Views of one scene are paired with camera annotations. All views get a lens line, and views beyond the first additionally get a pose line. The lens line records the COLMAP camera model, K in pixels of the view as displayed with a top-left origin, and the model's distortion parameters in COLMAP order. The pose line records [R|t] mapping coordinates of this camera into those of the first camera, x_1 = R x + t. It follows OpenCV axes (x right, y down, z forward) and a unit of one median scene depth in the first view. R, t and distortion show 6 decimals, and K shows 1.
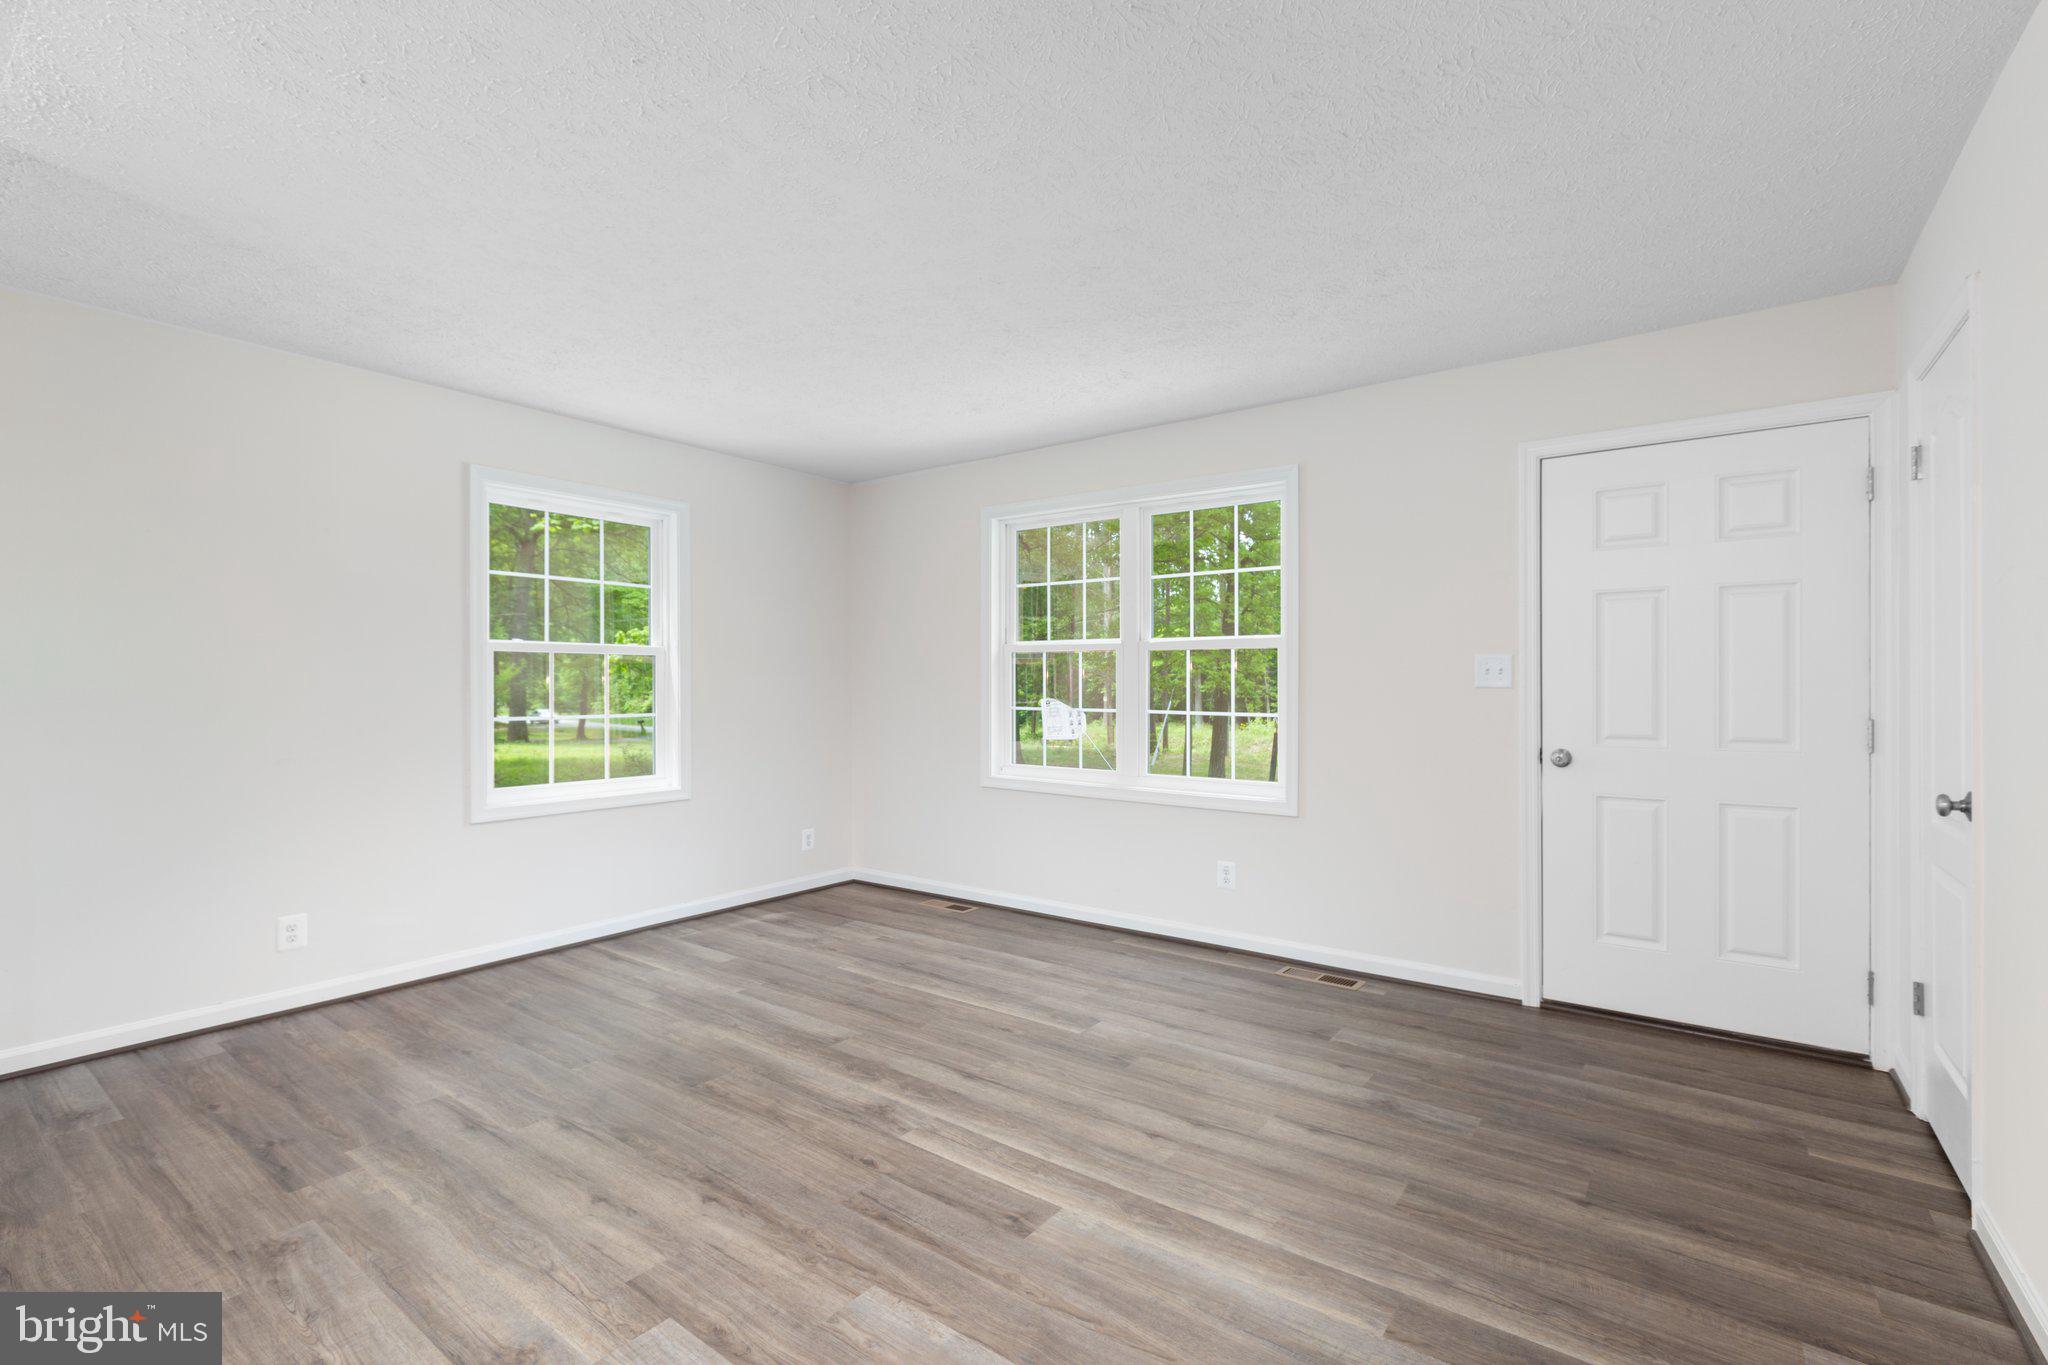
lens RADIAL K [[913.0, 0, 1027.5], [0, 913.0, 696.0], [0, 0, 1]] dist [-0.000273, -0.001403]
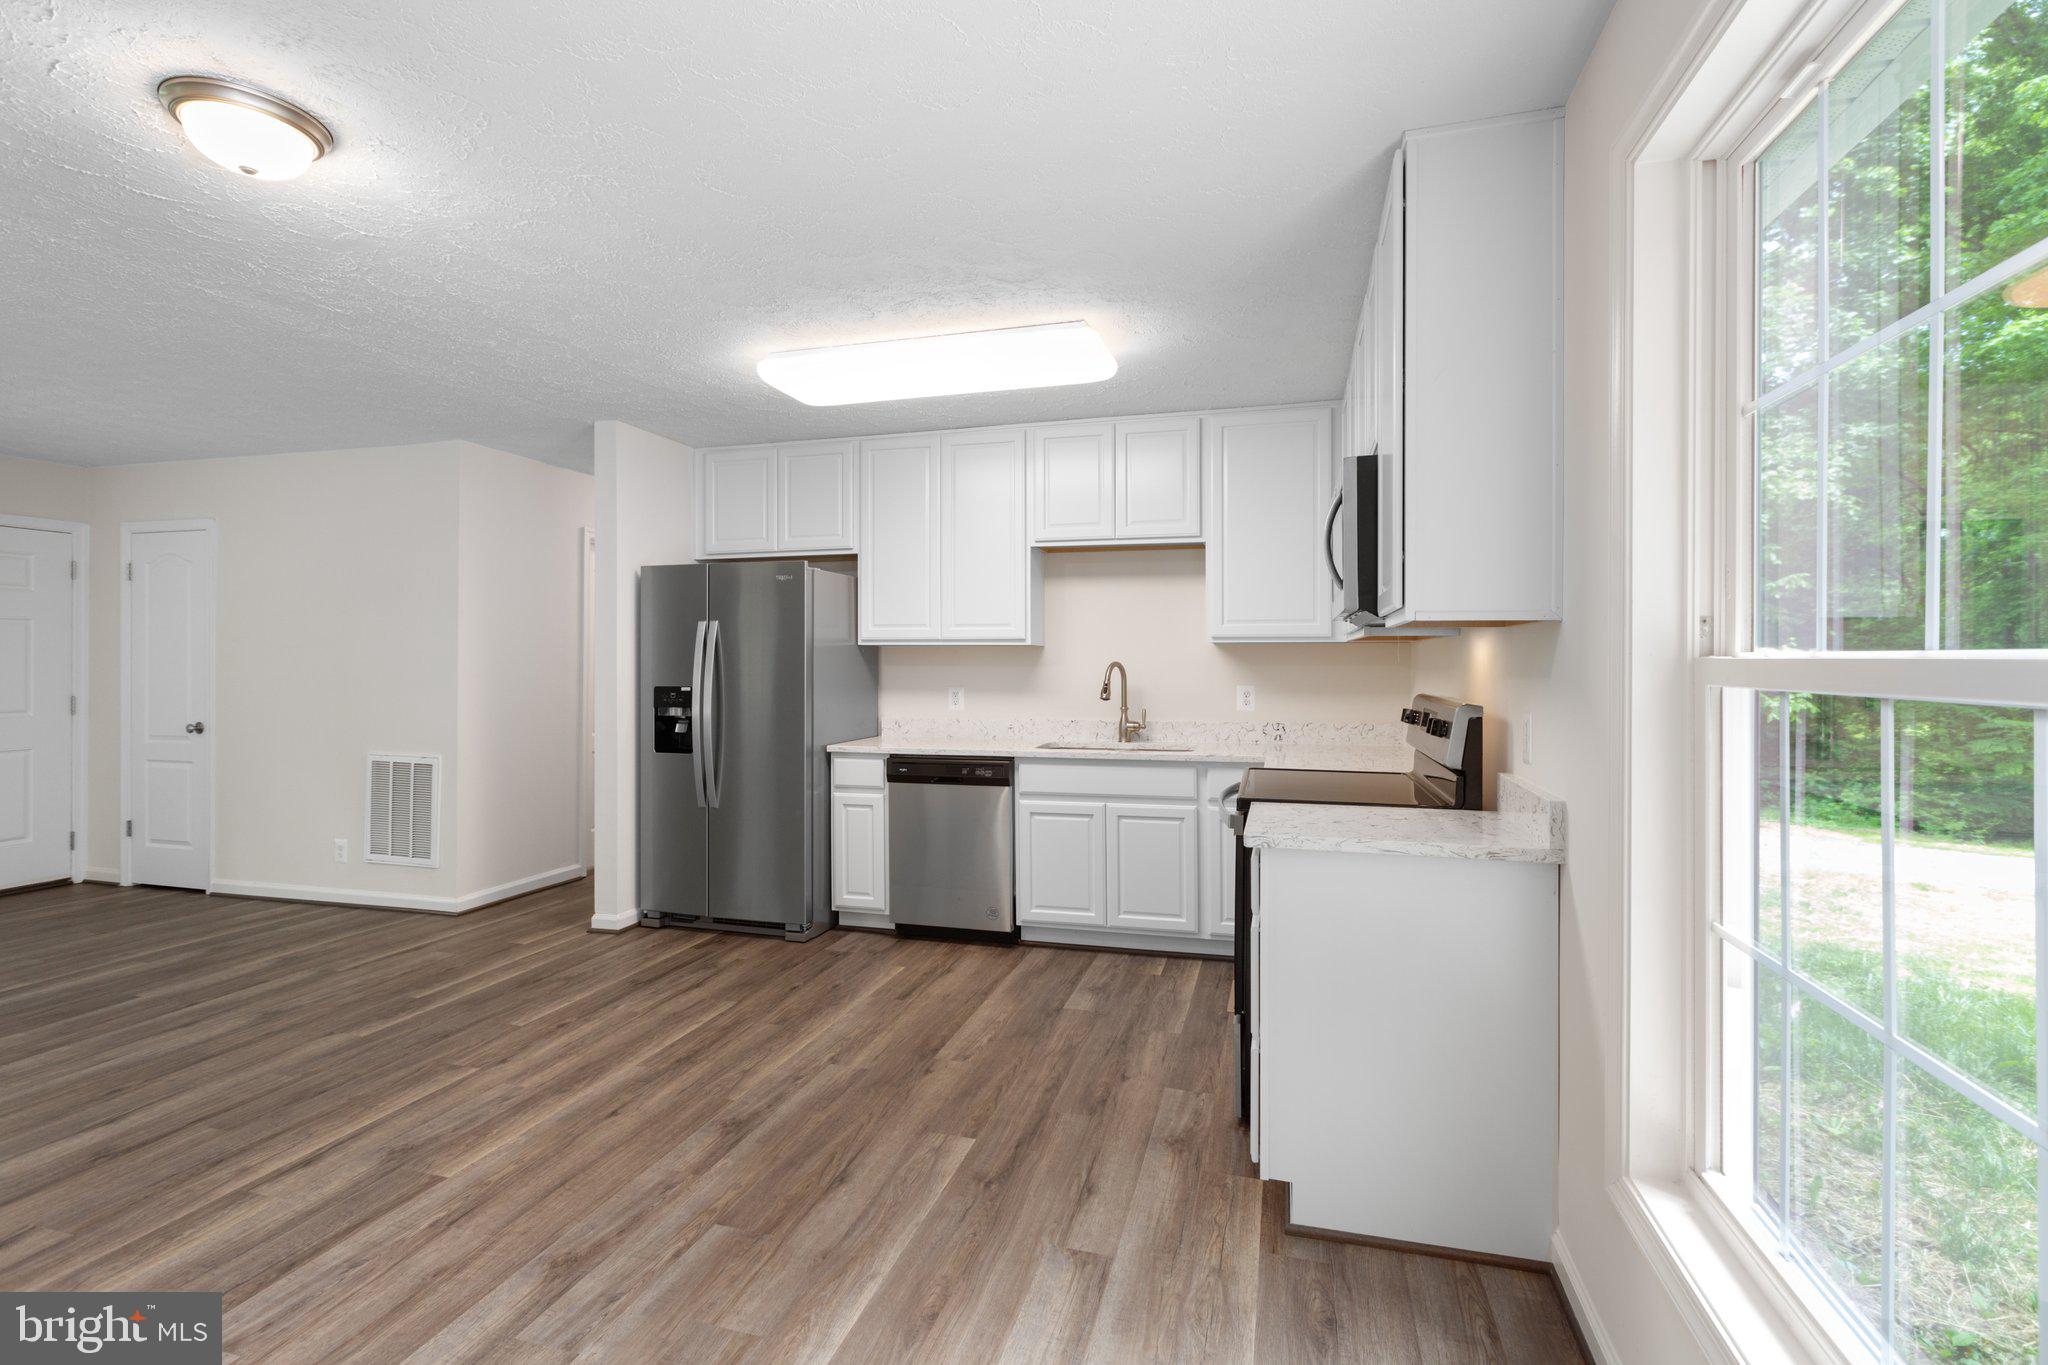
lens RADIAL K [[913.0, 0, 1024.0], [0, 913.0, 659.2], [0, 0, 1]] dist [-0.000273, -0.001403]
pose [[-0.354294, 0.007537, 0.935104, -1.543292], [0.008898, 0.999949, -0.004689, -0.025017], [-0.935092, 0.006659, -0.354343, -0.163707]]
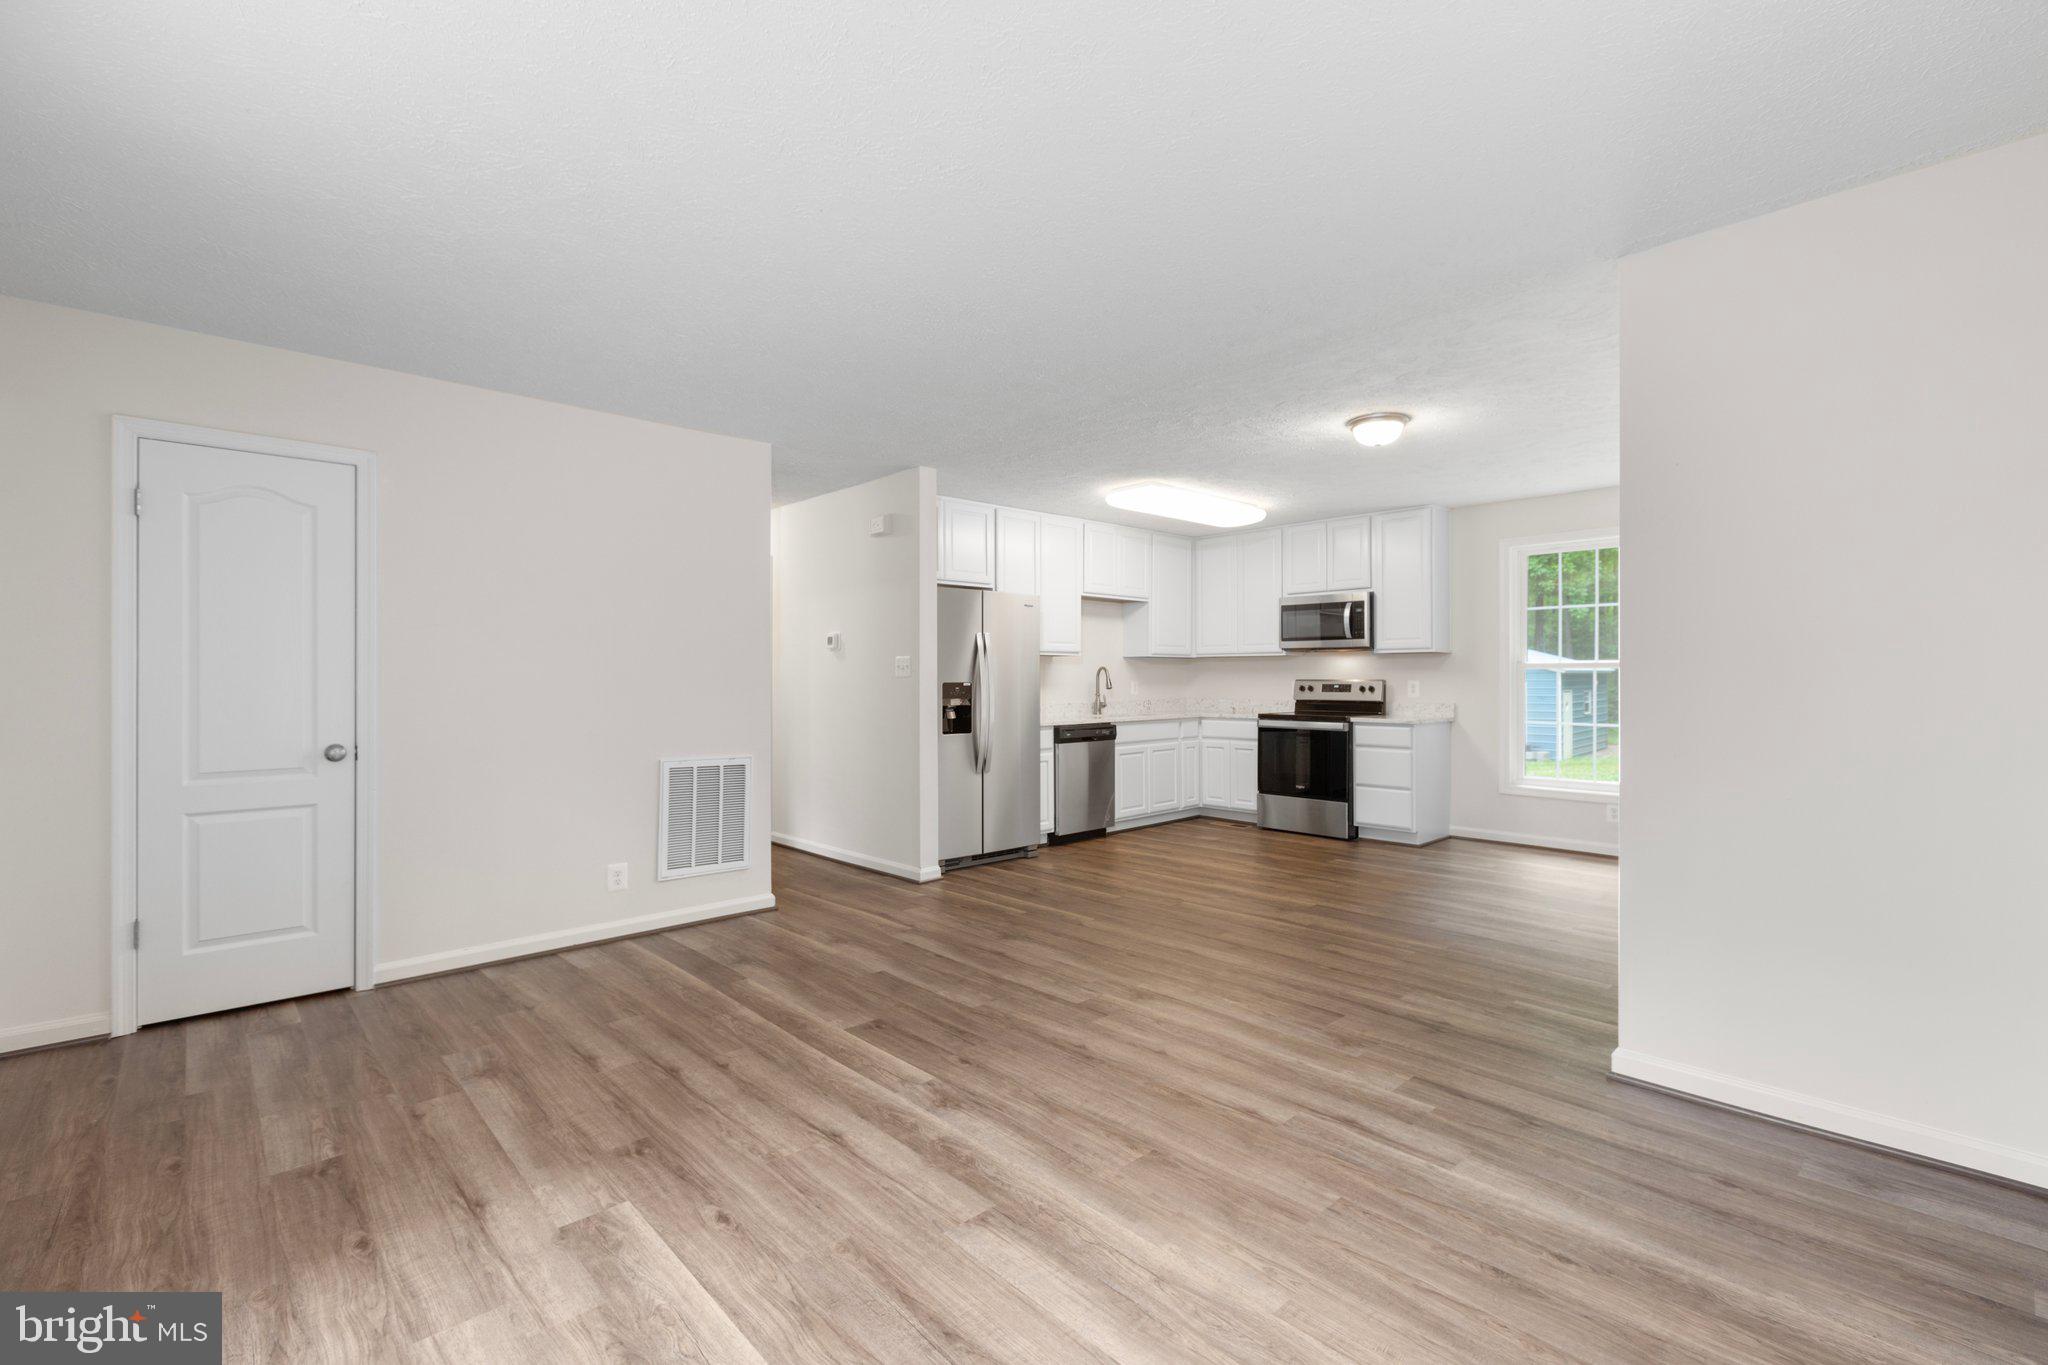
lens RADIAL K [[913.0, 0, 1020.6], [0, 913.0, 673.9], [0, 0, 1]] dist [-0.000273, -0.001403]
pose [[-0.981976, 0.006557, 0.188890, -0.395857], [0.007363, 0.999967, 0.003565, -0.016157], [-0.188860, 0.004891, -0.981992, 1.794882]]
